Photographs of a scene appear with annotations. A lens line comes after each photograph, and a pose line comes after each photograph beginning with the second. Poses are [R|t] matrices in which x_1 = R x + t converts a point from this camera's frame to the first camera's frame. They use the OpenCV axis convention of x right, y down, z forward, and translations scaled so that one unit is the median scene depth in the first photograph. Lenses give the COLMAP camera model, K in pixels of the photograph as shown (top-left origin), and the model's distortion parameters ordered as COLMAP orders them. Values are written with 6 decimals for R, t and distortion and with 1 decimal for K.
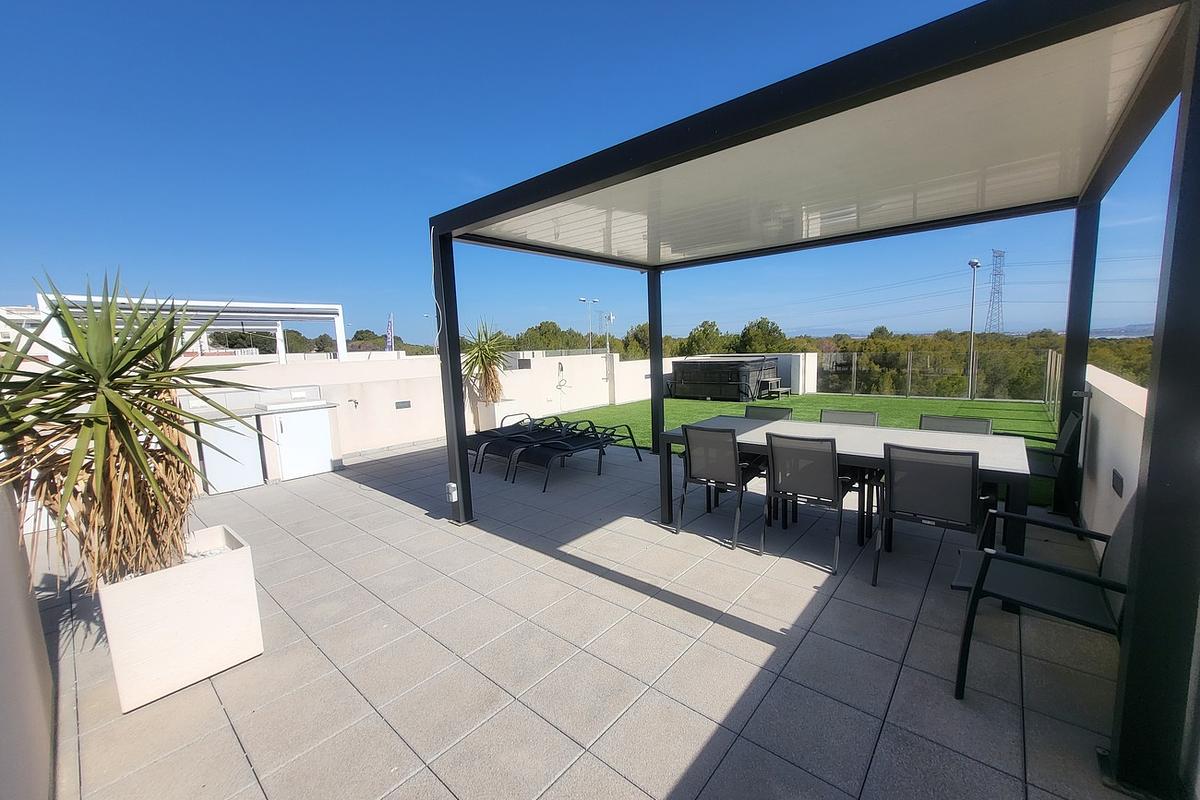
lens RADIAL K [[466.6, 0, 608.5], [0, 466.6, 406.1], [0, 0, 1]] dist [-0.003724, 0.001079]
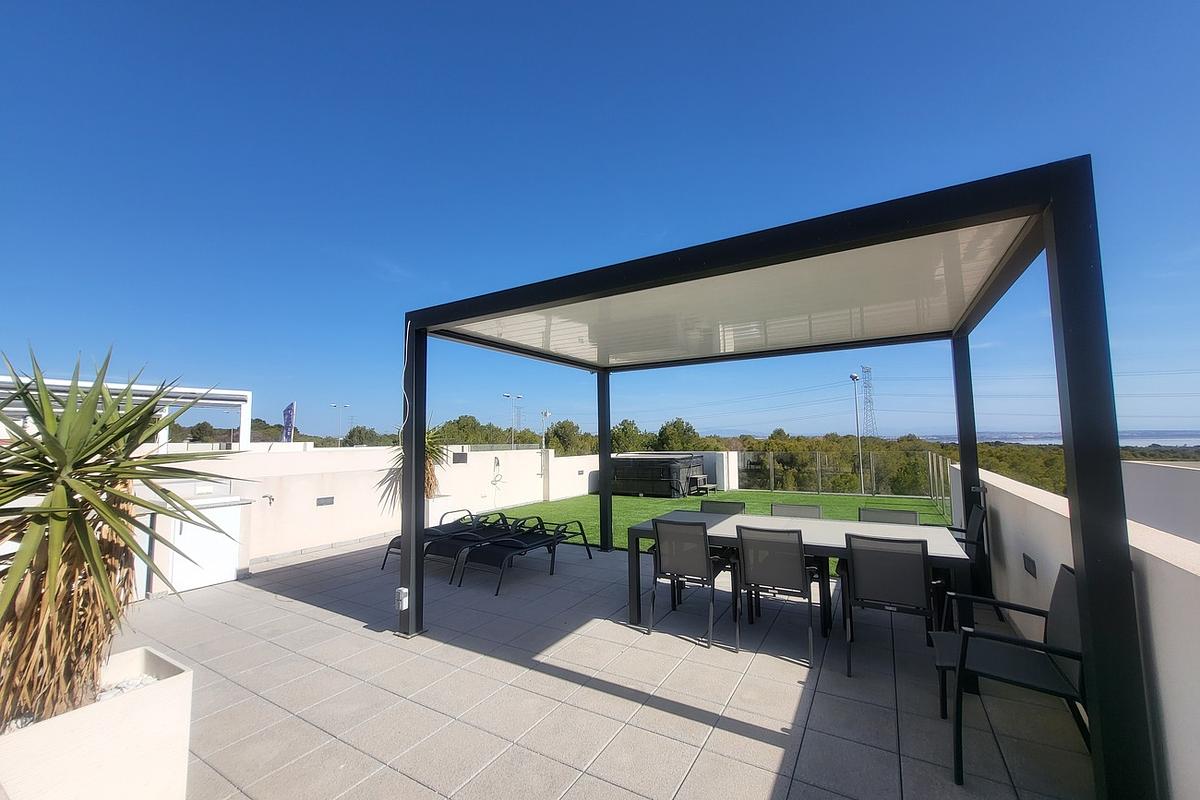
lens RADIAL K [[466.6, 0, 608.4], [0, 466.6, 405.8], [0, 0, 1]] dist [-0.003724, 0.001079]
pose [[0.984410, 0.032434, 0.172874, -0.120124], [0.003646, 0.978878, -0.204412, 0.005429], [-0.175852, 0.201855, 0.963499, -0.018093]]
